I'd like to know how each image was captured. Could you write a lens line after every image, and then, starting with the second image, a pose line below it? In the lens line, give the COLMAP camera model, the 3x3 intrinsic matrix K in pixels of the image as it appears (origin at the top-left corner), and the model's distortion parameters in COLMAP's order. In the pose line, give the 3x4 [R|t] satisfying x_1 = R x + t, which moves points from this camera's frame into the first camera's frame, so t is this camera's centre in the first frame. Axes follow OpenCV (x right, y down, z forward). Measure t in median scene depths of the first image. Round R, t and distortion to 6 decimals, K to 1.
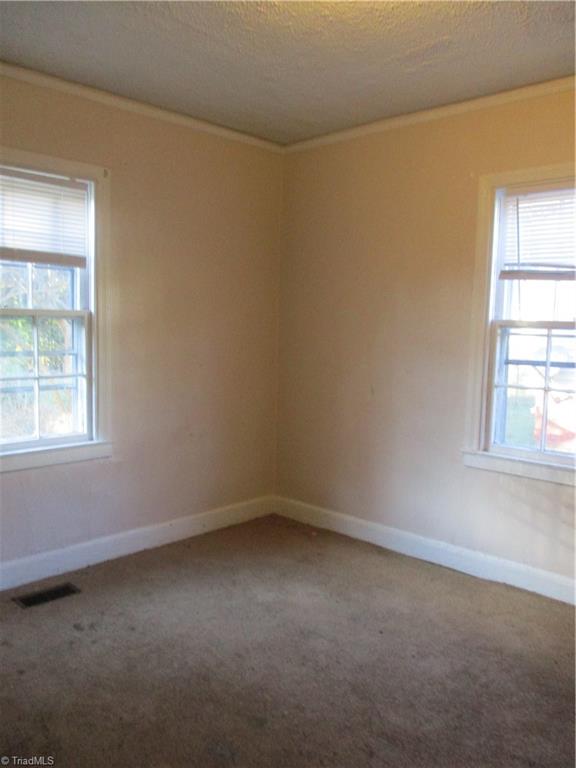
lens RADIAL K [[633.8, 0, 281.1], [0, 633.8, 384.4], [0, 0, 1]] dist [-0.027437, 0.013349]
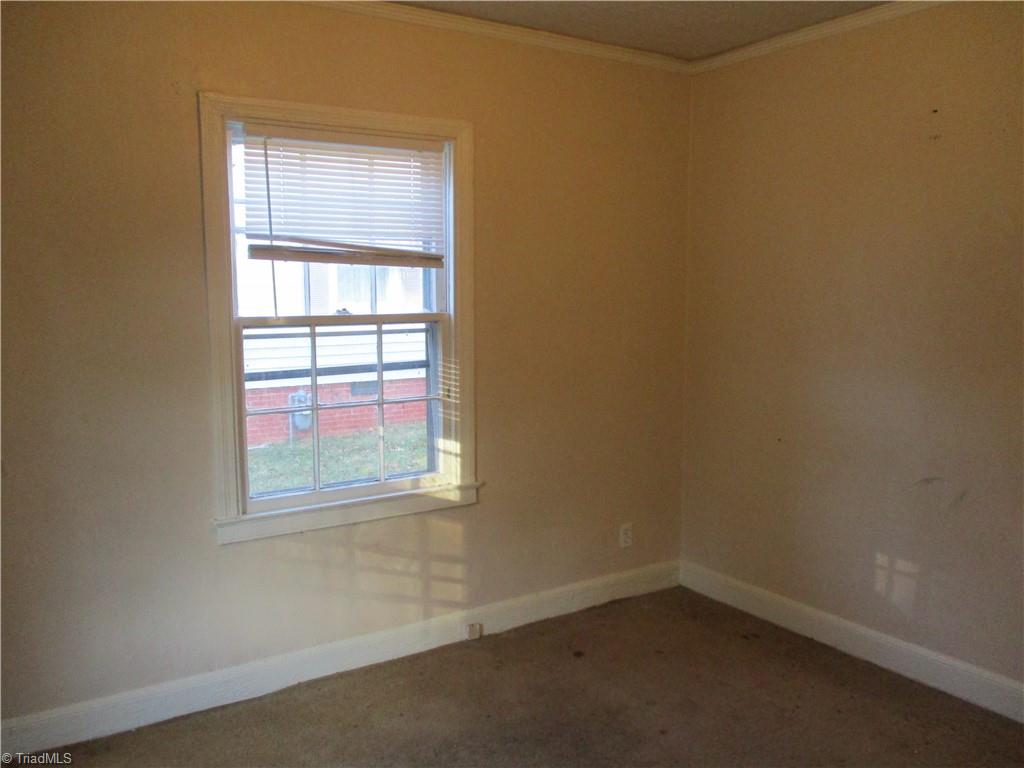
lens RADIAL K [[845.0, 0, 506.8], [0, 845.0, 398.7], [0, 0, 1]] dist [-0.027437, 0.013349]
pose [[0.233120, -0.150163, 0.960784, -0.487771], [0.108936, 0.985819, 0.127644, -0.106041], [-0.966327, 0.074908, 0.246172, 0.539537]]
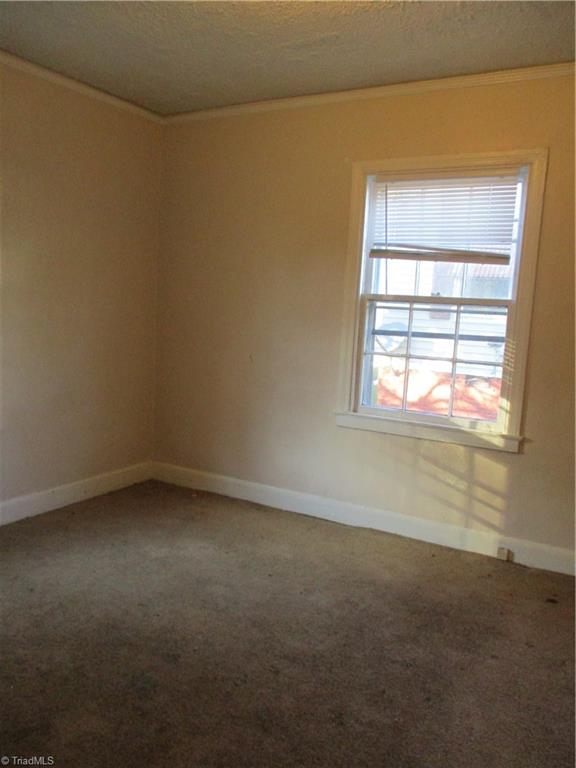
lens RADIAL K [[633.8, 0, 282.1], [0, 633.8, 385.0], [0, 0, 1]] dist [-0.027437, 0.013349]
pose [[0.970530, -0.005896, 0.240907, -0.075005], [-0.003549, 0.999242, 0.038755, 0.016237], [-0.240953, -0.038468, 0.969774, -0.053812]]
